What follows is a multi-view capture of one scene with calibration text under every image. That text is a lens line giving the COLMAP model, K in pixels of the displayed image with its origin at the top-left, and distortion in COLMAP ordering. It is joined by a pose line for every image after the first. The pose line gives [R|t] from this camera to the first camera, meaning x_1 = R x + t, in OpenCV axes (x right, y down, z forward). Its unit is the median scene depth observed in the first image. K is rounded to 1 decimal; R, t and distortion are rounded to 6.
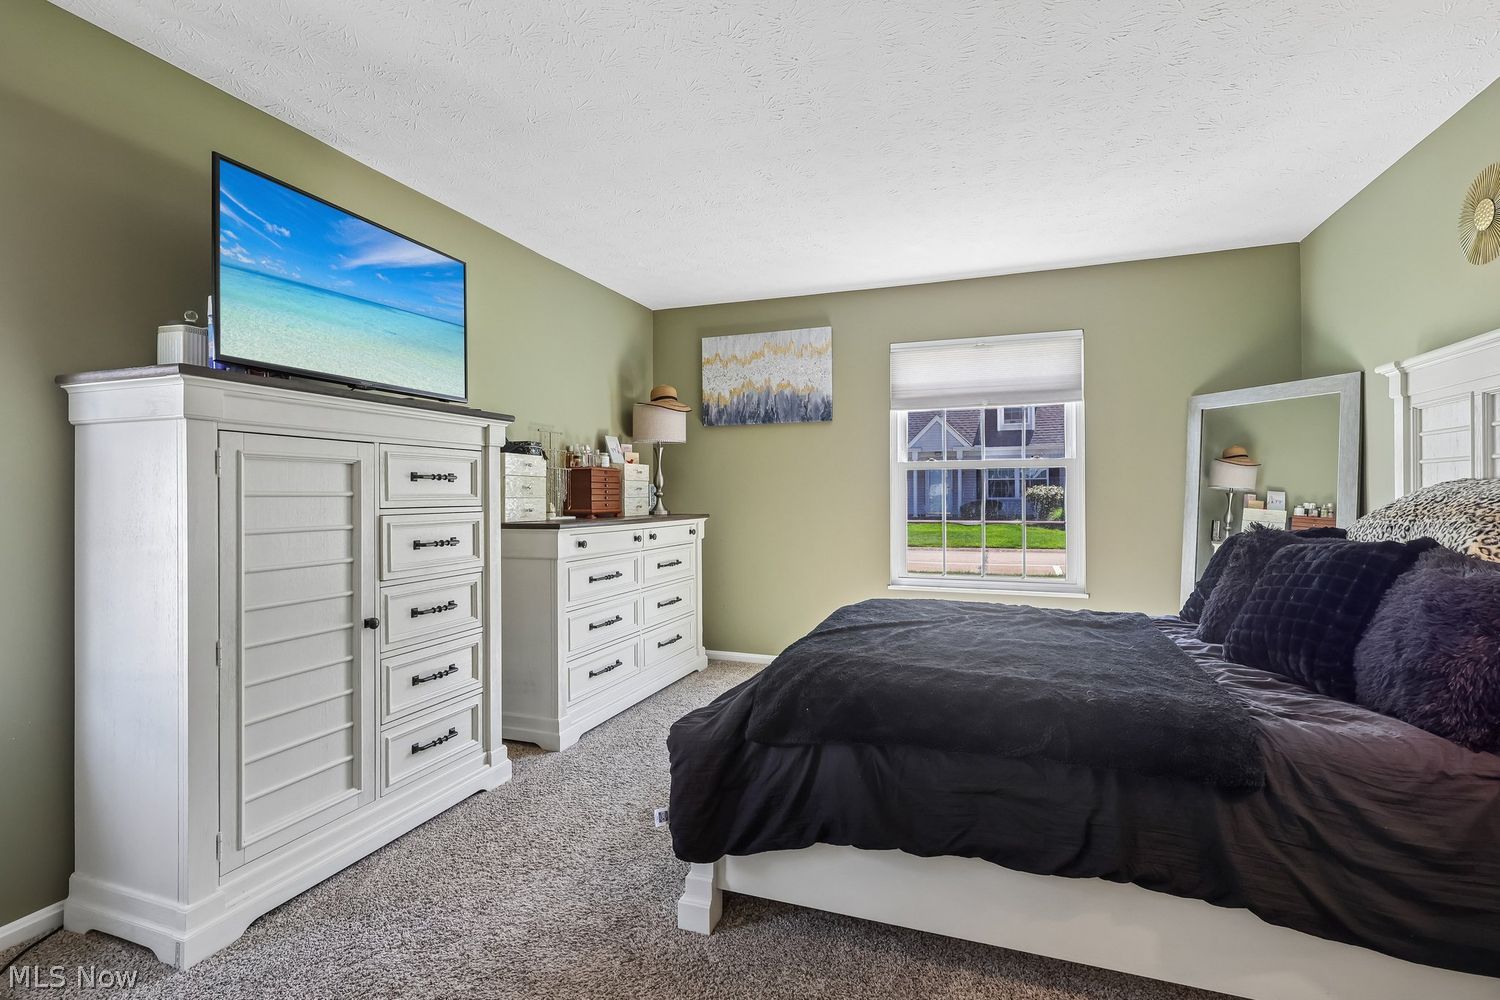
lens RADIAL K [[703.4, 0, 750.0], [0, 703.4, 500.0], [0, 0, 1]] dist [0.000908, 0.000117]
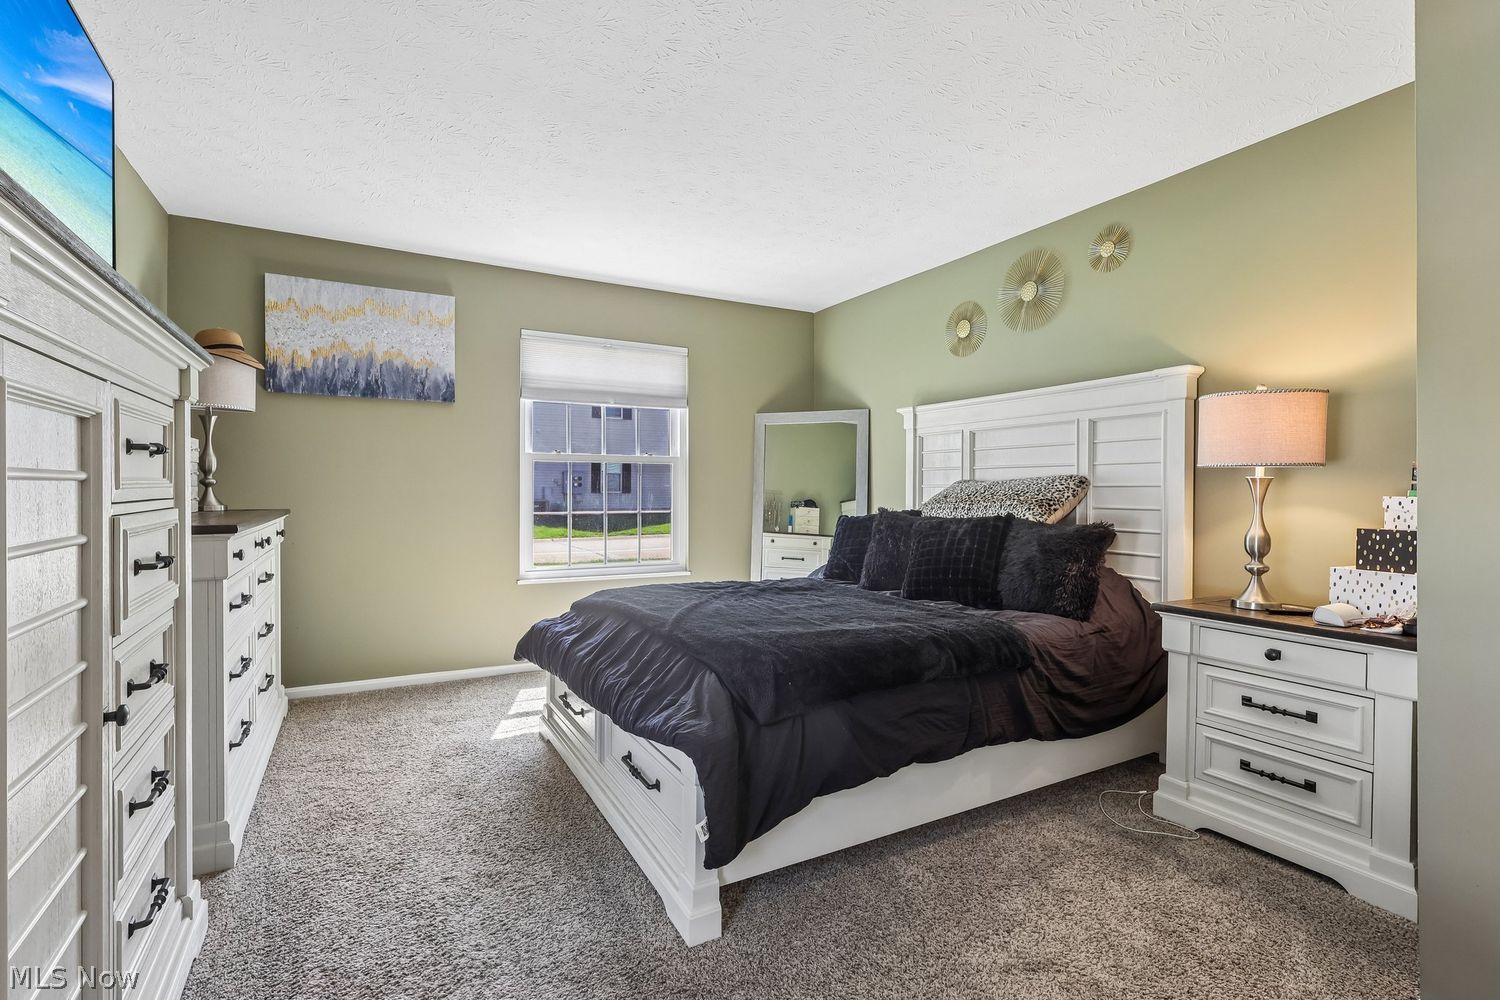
lens RADIAL K [[689.4, 0, 750.0], [0, 689.4, 500.0], [0, 0, 1]] dist [-0.001620, -0.000397]
pose [[0.650464, -0.006081, 0.759513, -0.325962], [-0.001926, 0.999952, 0.009657, 0.002136], [-0.759535, -0.007744, 0.650421, 0.153047]]
